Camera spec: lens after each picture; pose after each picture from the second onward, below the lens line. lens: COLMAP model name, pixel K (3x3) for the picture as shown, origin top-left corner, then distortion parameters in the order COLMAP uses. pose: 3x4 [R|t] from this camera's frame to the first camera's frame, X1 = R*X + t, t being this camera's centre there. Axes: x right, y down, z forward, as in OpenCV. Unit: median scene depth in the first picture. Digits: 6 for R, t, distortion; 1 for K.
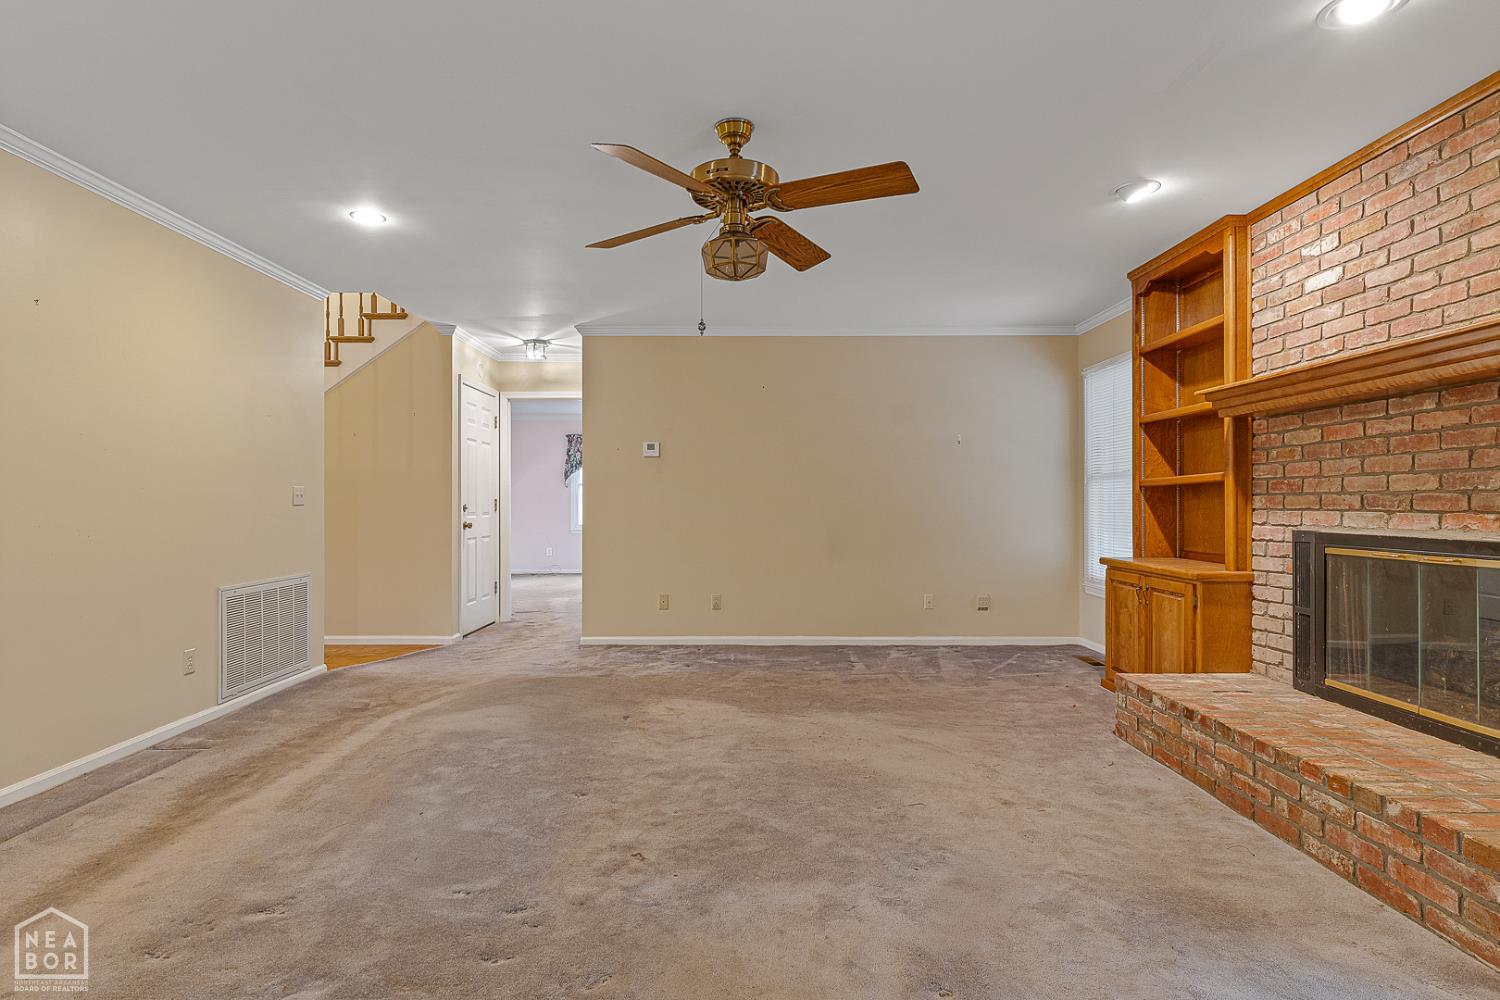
lens RADIAL K [[776.4, 0, 742.8], [0, 776.4, 497.1], [0, 0, 1]] dist [-0.000461, 0.000487]
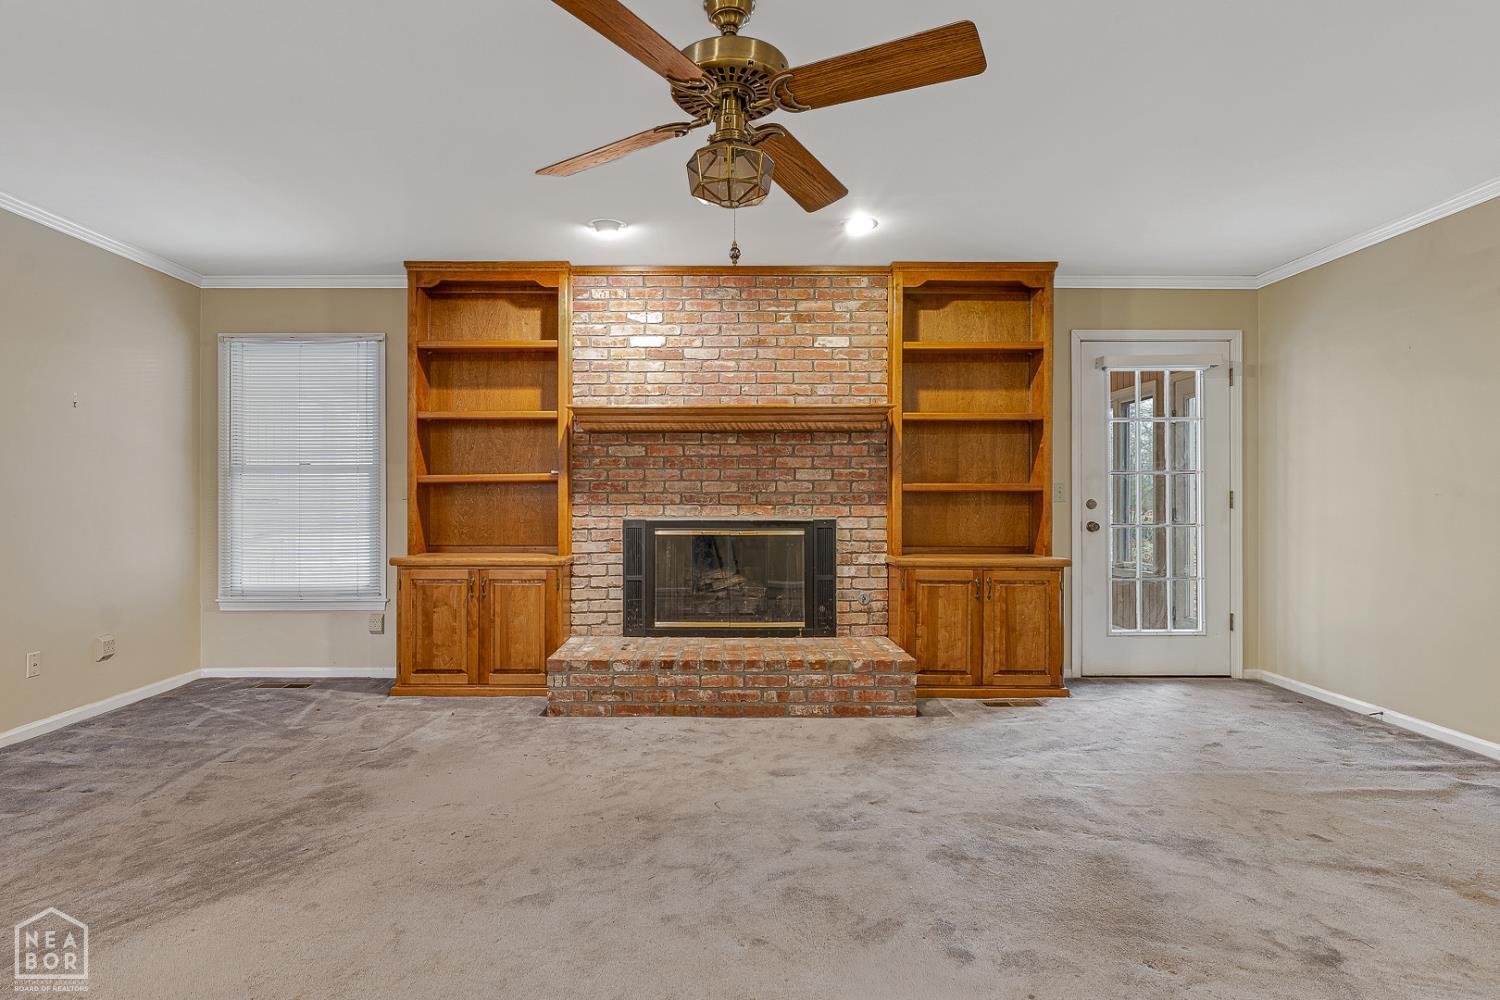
lens RADIAL K [[767.1, 0, 721.8], [0, 767.1, 500.3], [0, 0, 1]] dist [-0.002784, -0.000067]
pose [[0.001728, 0.000734, 0.999998, -0.686473], [-0.007710, 0.999970, -0.000721, 0.009438], [-0.999969, -0.007709, 0.001733, 0.912364]]
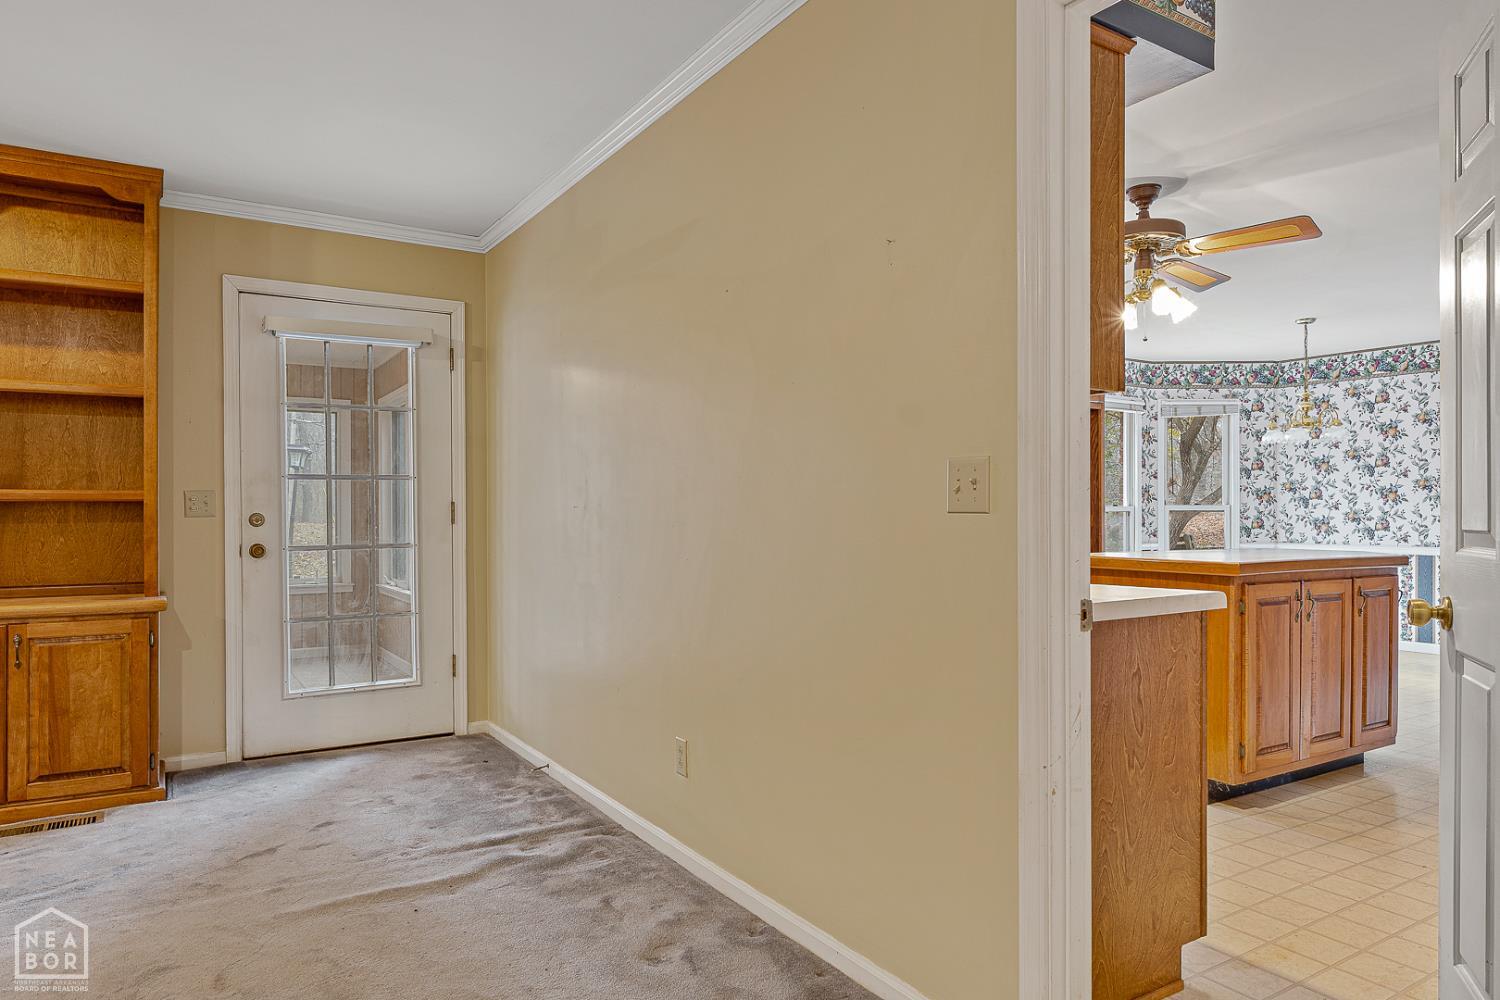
lens RADIAL K [[947.1, 0, 740.7], [0, 947.1, 514.8], [0, 0, 1]] dist [-0.002599, -0.002462]
pose [[-0.527294, -0.000381, 0.849683, -0.682396], [-0.003417, 0.999993, -0.001672, 0.003199], [-0.849676, -0.003785, -0.527291, 0.293351]]
